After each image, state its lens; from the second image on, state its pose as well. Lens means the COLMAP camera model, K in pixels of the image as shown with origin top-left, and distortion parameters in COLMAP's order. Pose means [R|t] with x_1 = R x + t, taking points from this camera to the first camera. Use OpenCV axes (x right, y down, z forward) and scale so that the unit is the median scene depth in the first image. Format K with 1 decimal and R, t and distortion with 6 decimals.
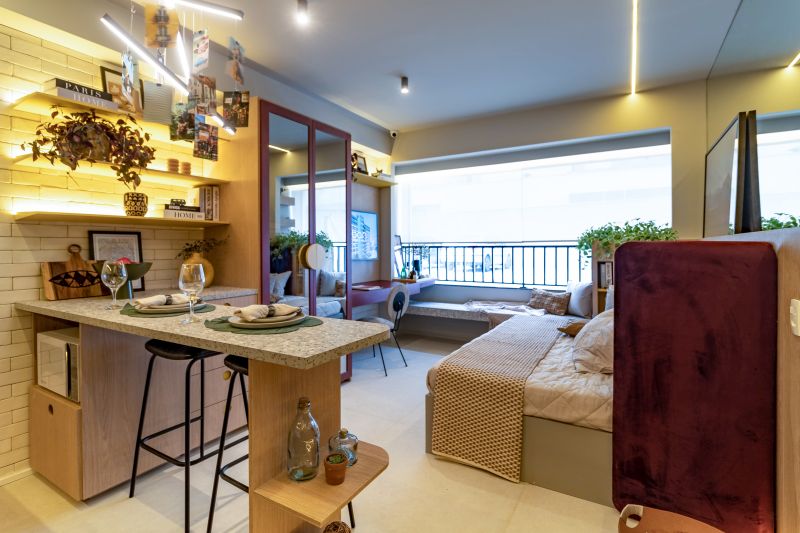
lens RADIAL K [[404.6, 0, 384.5], [0, 404.6, 249.9], [0, 0, 1]] dist [0.002711, 0.000337]
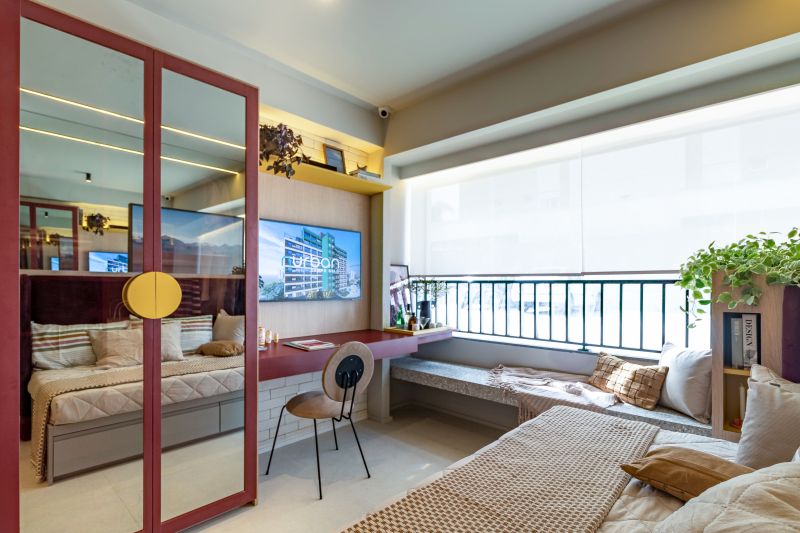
lens RADIAL K [[404.6, 0, 409.4], [0, 404.6, 283.7], [0, 0, 1]] dist [0.002711, 0.000337]
pose [[0.985386, 0.008198, -0.170139, 0.191584], [-0.009164, 0.999946, -0.004894, 0.000170], [0.170089, 0.006382, 0.985408, 0.369318]]
